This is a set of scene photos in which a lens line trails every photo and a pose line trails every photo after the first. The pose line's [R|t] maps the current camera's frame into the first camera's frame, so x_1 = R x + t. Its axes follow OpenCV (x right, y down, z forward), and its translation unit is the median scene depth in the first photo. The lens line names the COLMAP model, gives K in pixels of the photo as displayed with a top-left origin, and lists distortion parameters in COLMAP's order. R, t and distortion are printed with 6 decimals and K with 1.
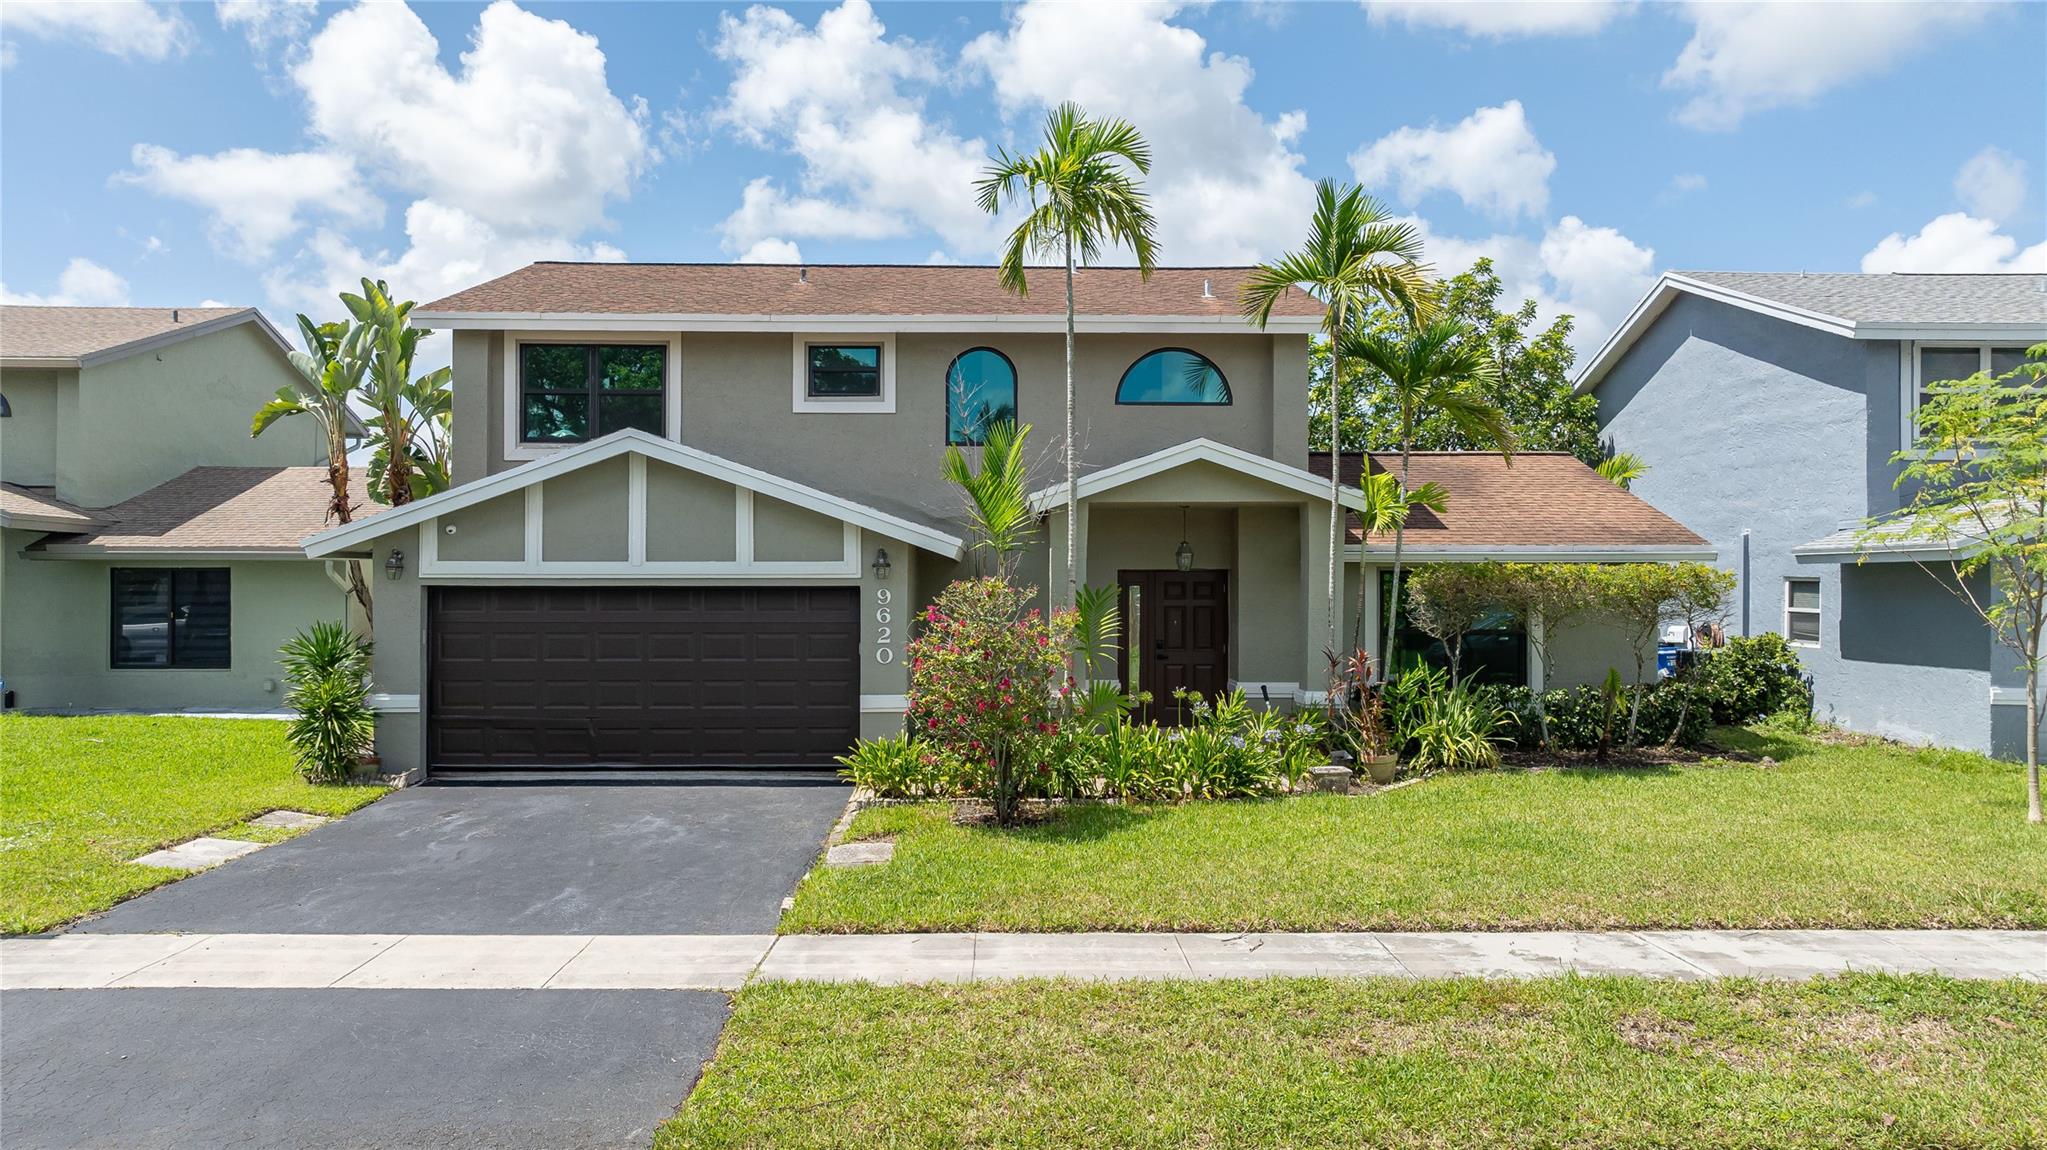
lens RADIAL K [[1442.1, 0, 1021.5], [0, 1442.1, 567.1], [0, 0, 1]] dist [-0.023609, 0.007385]
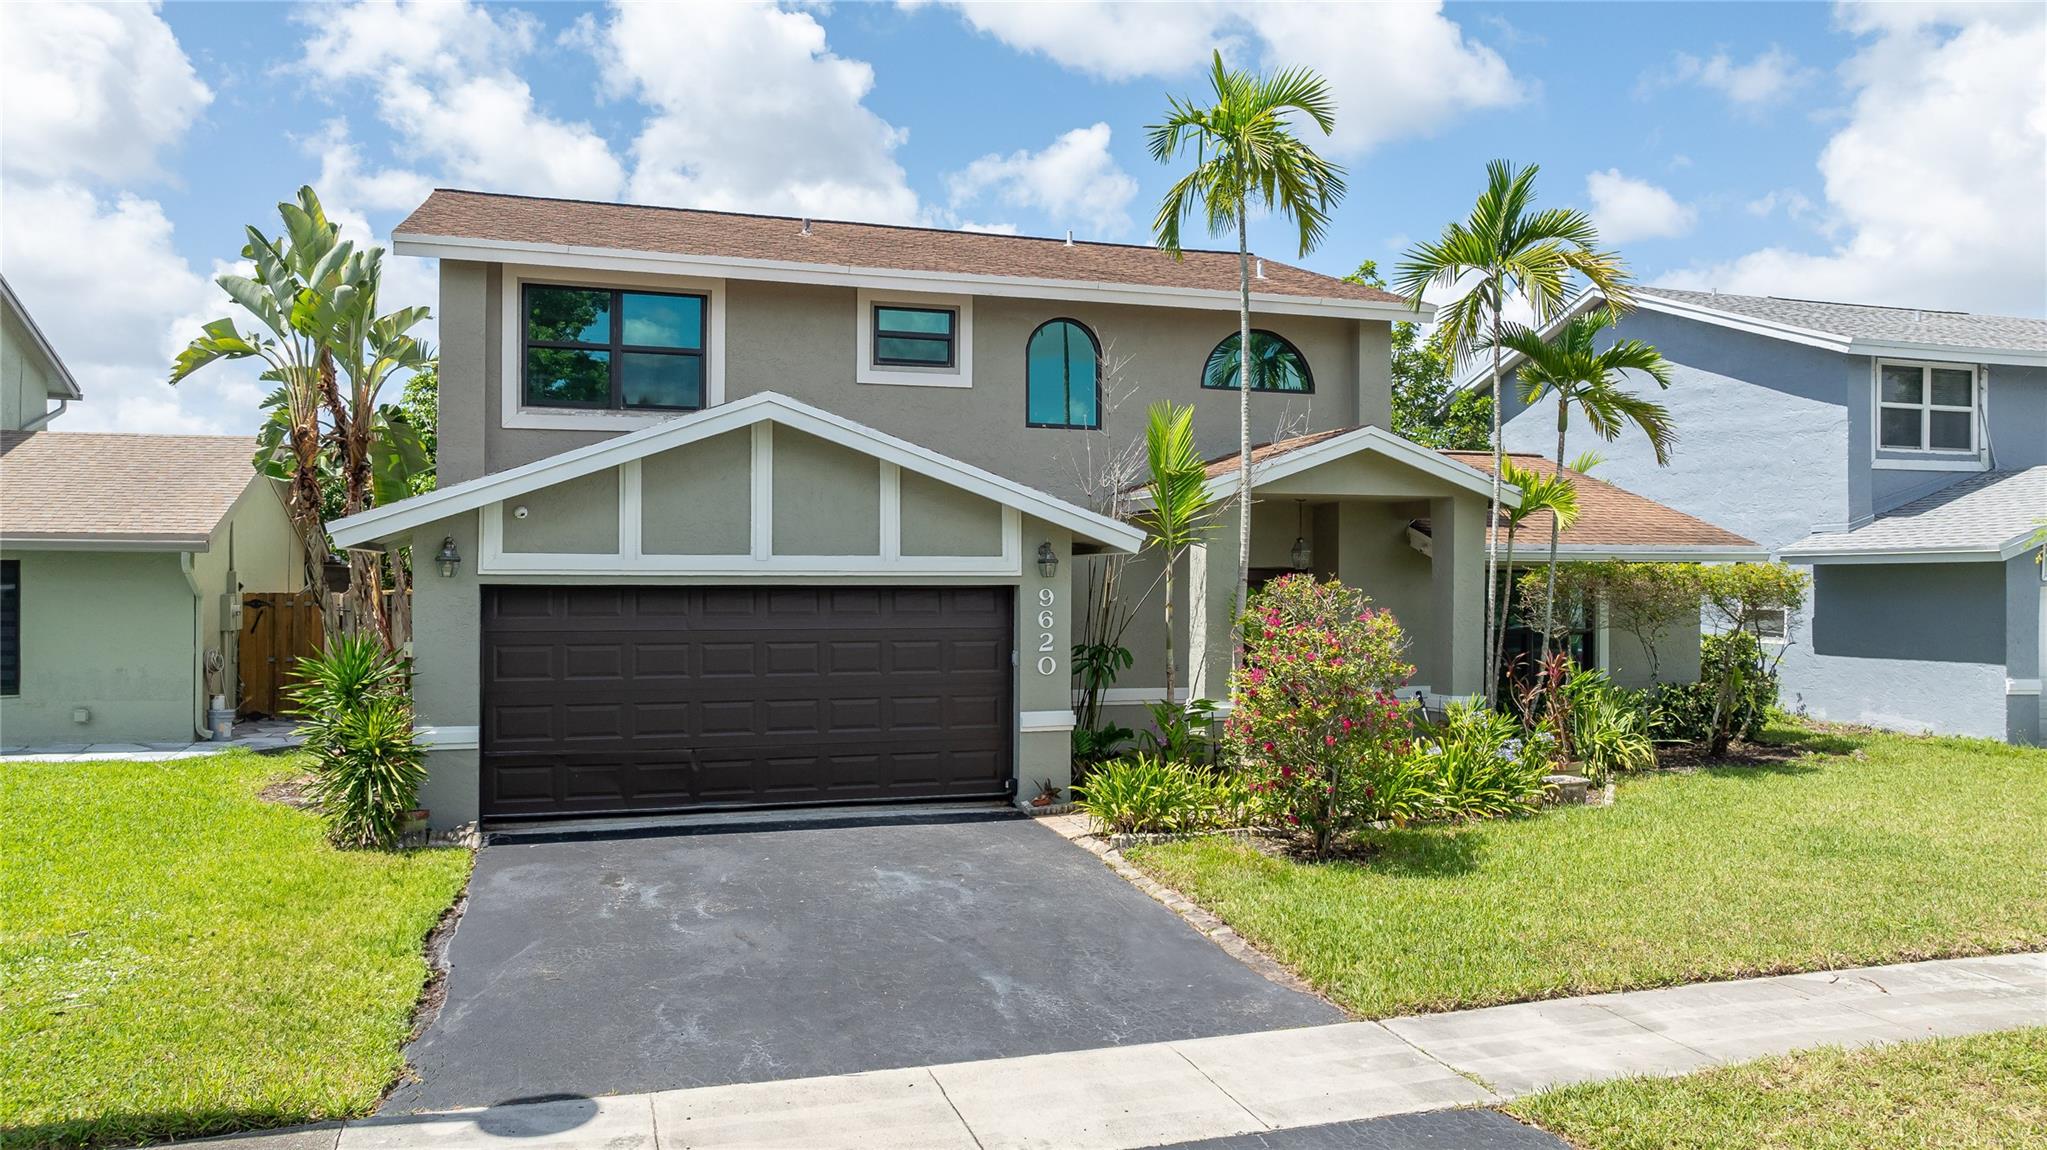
lens RADIAL K [[1442.1, 0, 1021.5], [0, 1442.1, 567.1], [0, 0, 1]] dist [-0.023609, 0.007385]
pose [[0.959024, 0.003899, 0.283298, -0.344349], [-0.004050, 0.999992, -0.000054, 0.002231], [-0.283296, -0.001095, 0.959032, 0.169330]]
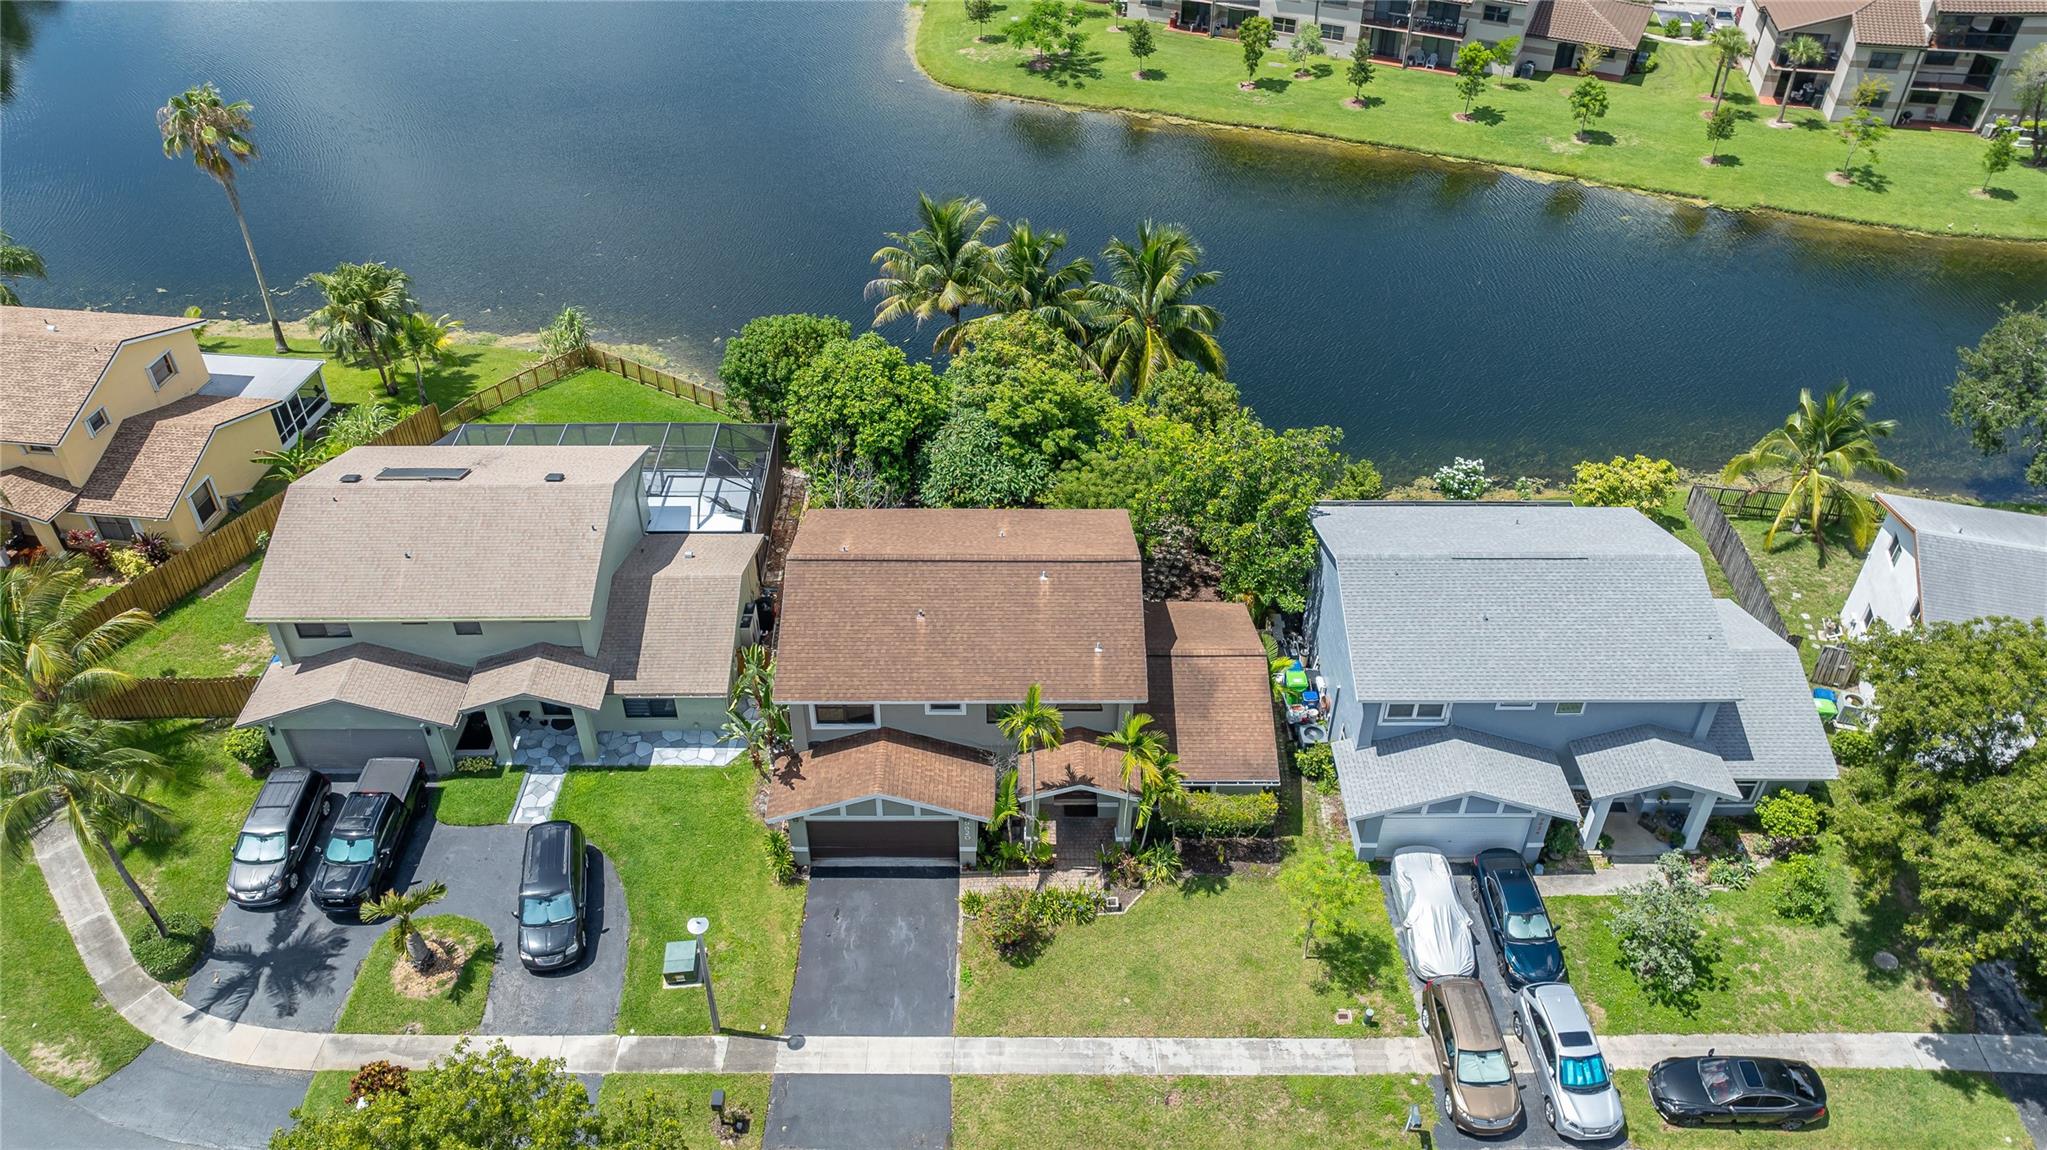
lens RADIAL K [[1444.4, 0, 1021.6], [0, 1444.4, 569.5], [0, 0, 1]] dist [-0.015326, -0.002278]
pose [[0.999843, 0.012409, -0.012633, 0.040645], [-0.001982, 0.787342, 0.616513, -2.065825], [0.017597, -0.616392, 0.787243, -0.901670]]
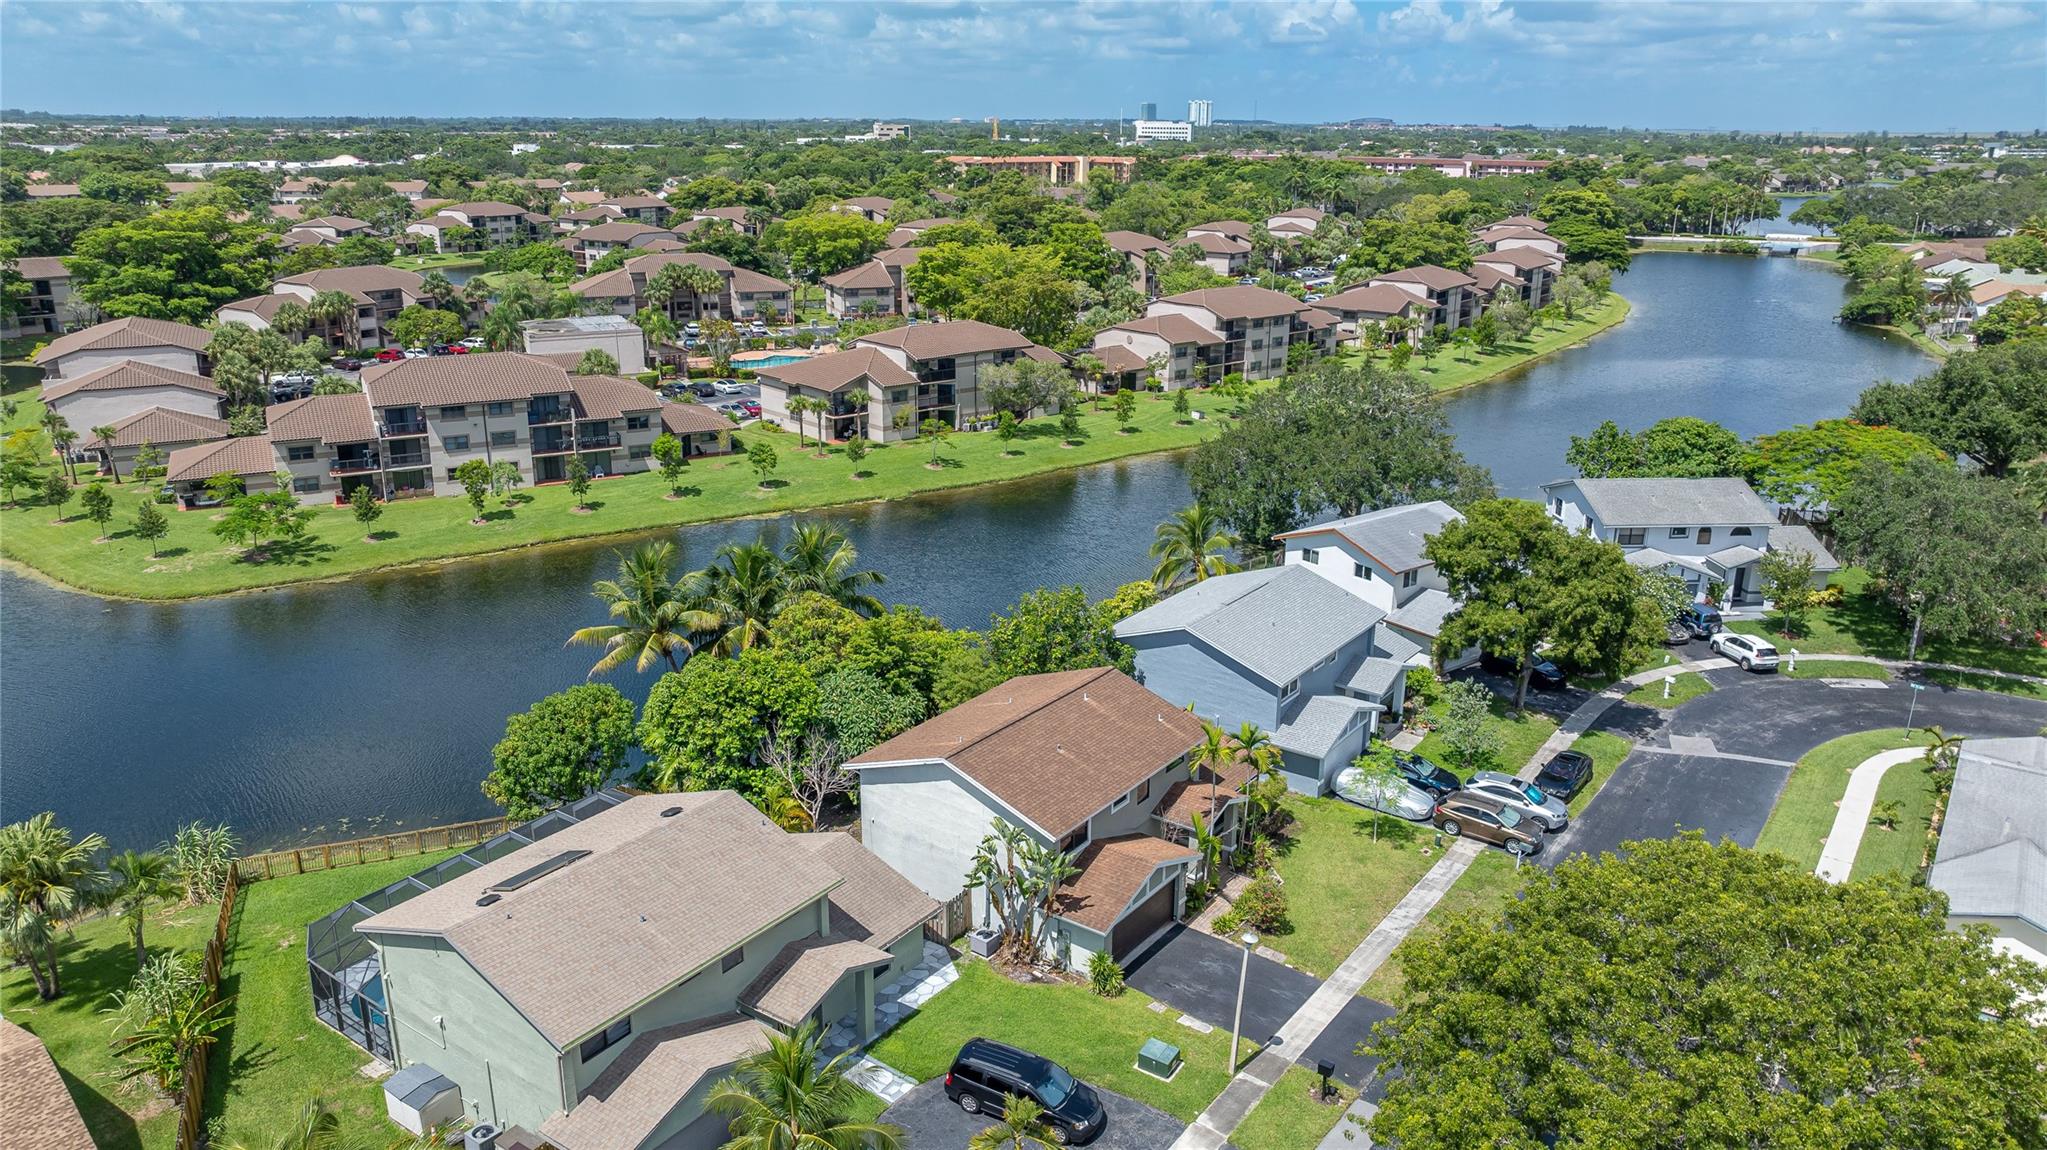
lens RADIAL K [[1433.4, 0, 1027.6], [0, 1433.4, 516.7], [0, 0, 1]] dist [-0.021454, 0.003347]
pose [[0.604029, -0.209362, 0.768971, -2.717393], [-0.010226, 0.962762, 0.270157, -1.697829], [-0.796897, -0.171046, 0.579395, -0.547895]]
